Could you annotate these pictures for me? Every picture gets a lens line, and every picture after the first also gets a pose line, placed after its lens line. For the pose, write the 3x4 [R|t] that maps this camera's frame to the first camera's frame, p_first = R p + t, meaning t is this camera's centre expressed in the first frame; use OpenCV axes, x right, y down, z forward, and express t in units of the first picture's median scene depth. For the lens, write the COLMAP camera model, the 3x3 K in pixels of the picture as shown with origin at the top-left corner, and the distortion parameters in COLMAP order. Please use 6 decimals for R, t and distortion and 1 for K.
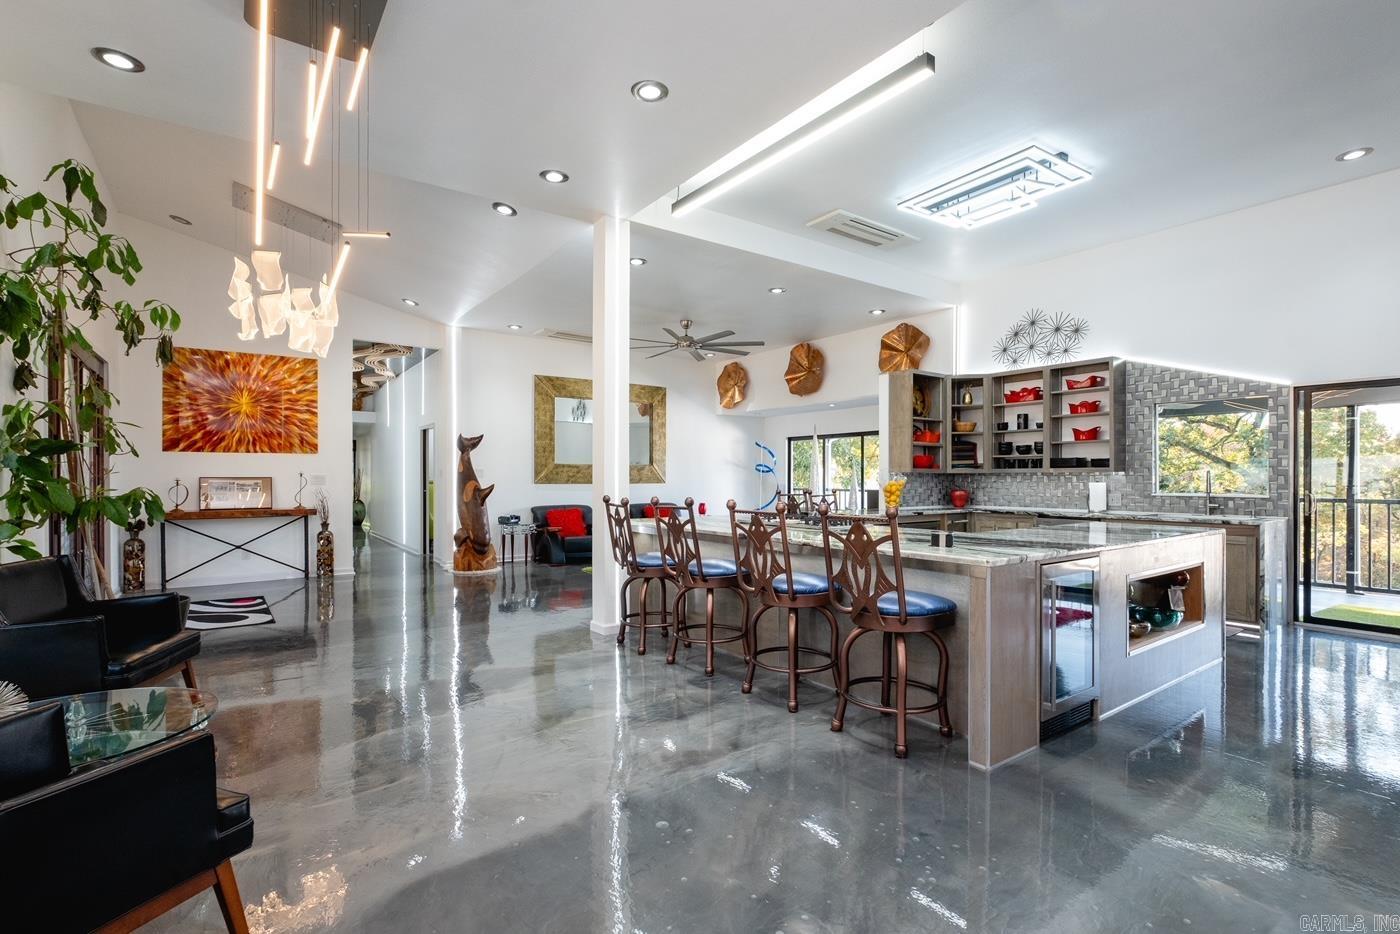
lens RADIAL K [[652.4, 0, 707.8], [0, 652.4, 478.9], [0, 0, 1]] dist [-0.004667, -0.001844]
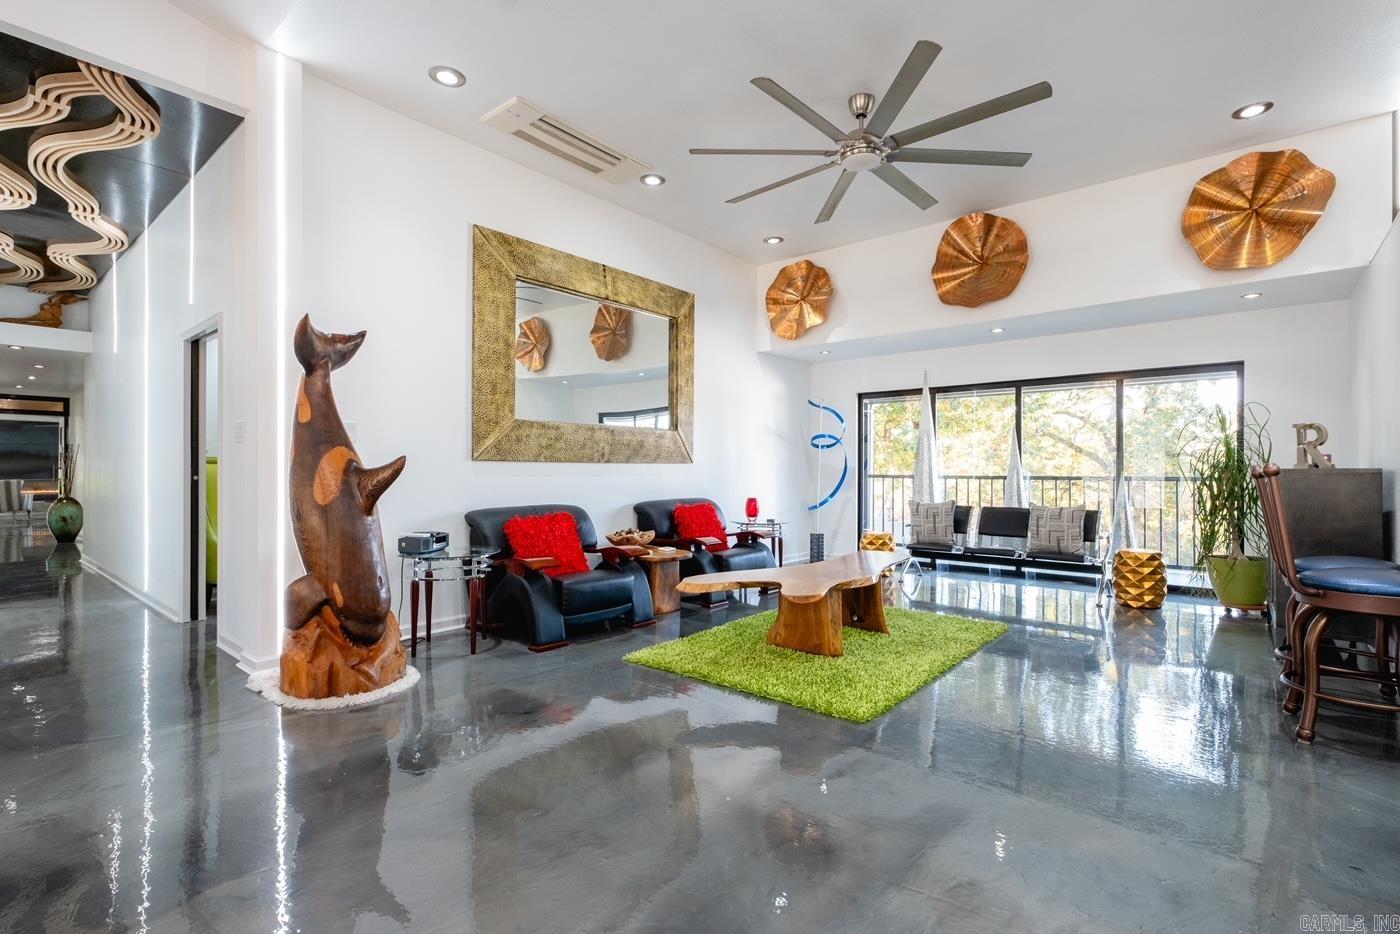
lens RADIAL K [[646.1, 0, 701.9], [0, 646.1, 466.5], [0, 0, 1]] dist [0.006780, -0.004084]
pose [[0.970354, 0.001128, 0.241686, -0.247959], [0.000514, 0.999977, -0.006731, 0.016439], [-0.241688, 0.006656, 0.970331, 0.587177]]
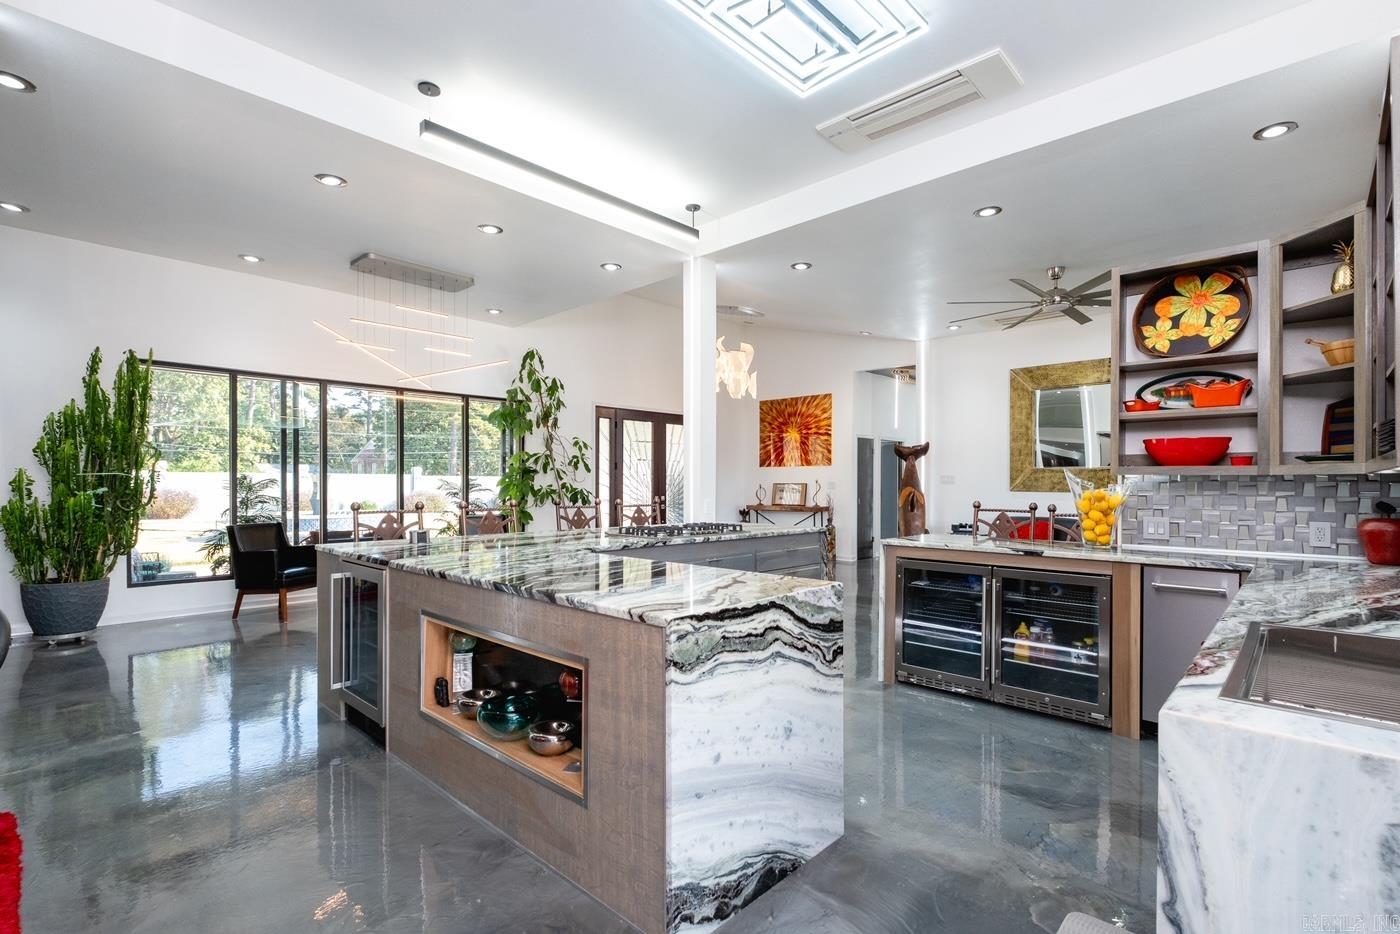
lens RADIAL K [[652.4, 0, 705.8], [0, 652.4, 493.6], [0, 0, 1]] dist [-0.004667, -0.001844]
pose [[0.183003, 0.016714, -0.982970, 0.605349], [-0.006390, 0.999855, 0.015811, -0.001387], [0.983092, 0.003387, 0.183083, 0.484921]]
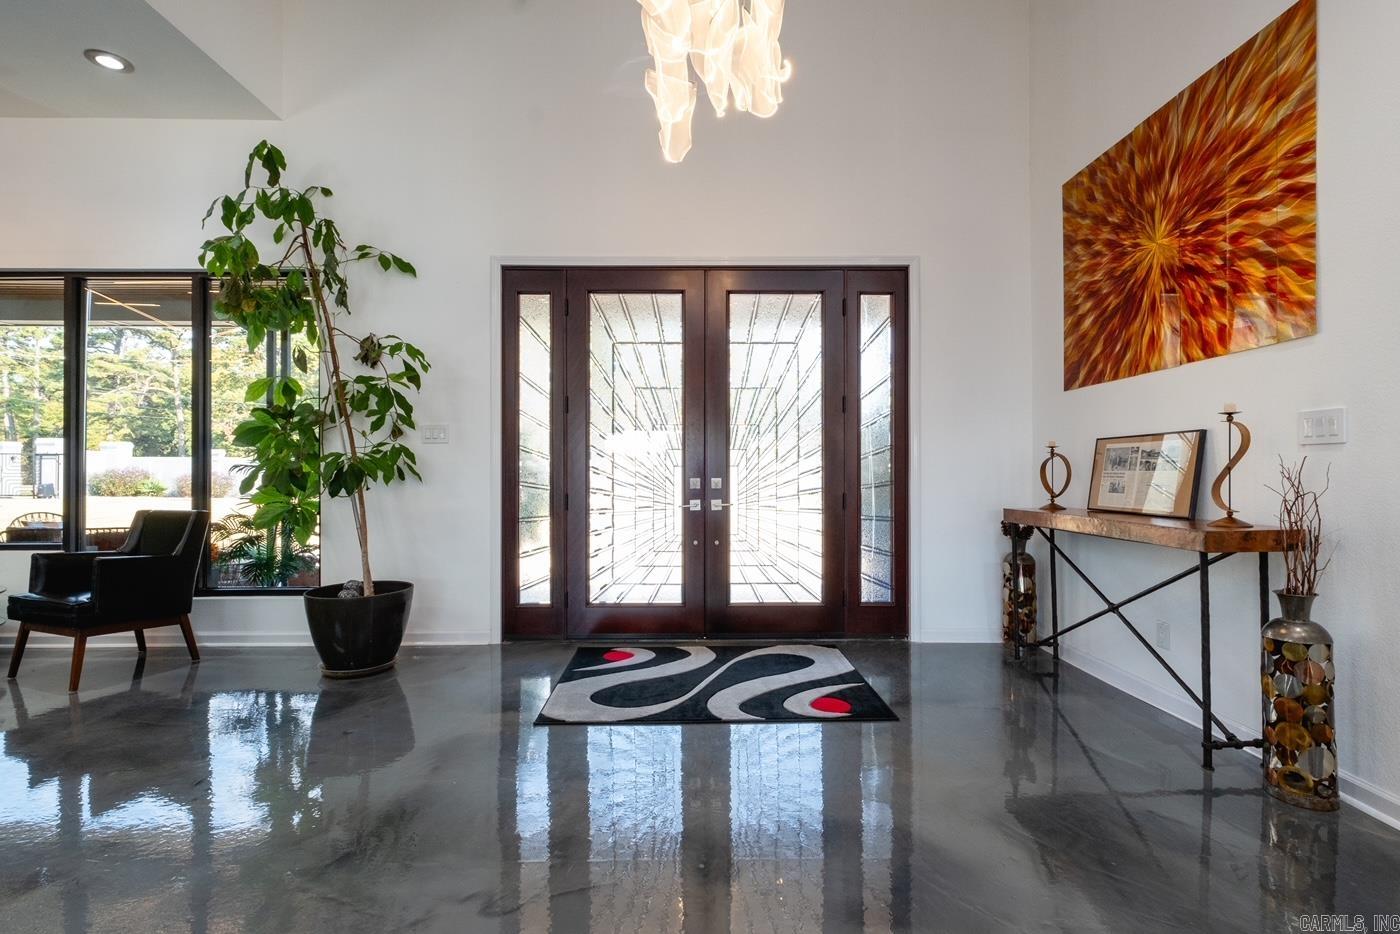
lens RADIAL K [[646.1, 0, 697.1], [0, 646.1, 468.3], [0, 0, 1]] dist [0.006780, -0.004084]
pose [[-0.584311, -0.005892, -0.811508, -0.215991], [-0.002949, 0.999982, -0.005137, 0.018550], [0.811524, -0.000609, -0.584318, 0.895514]]
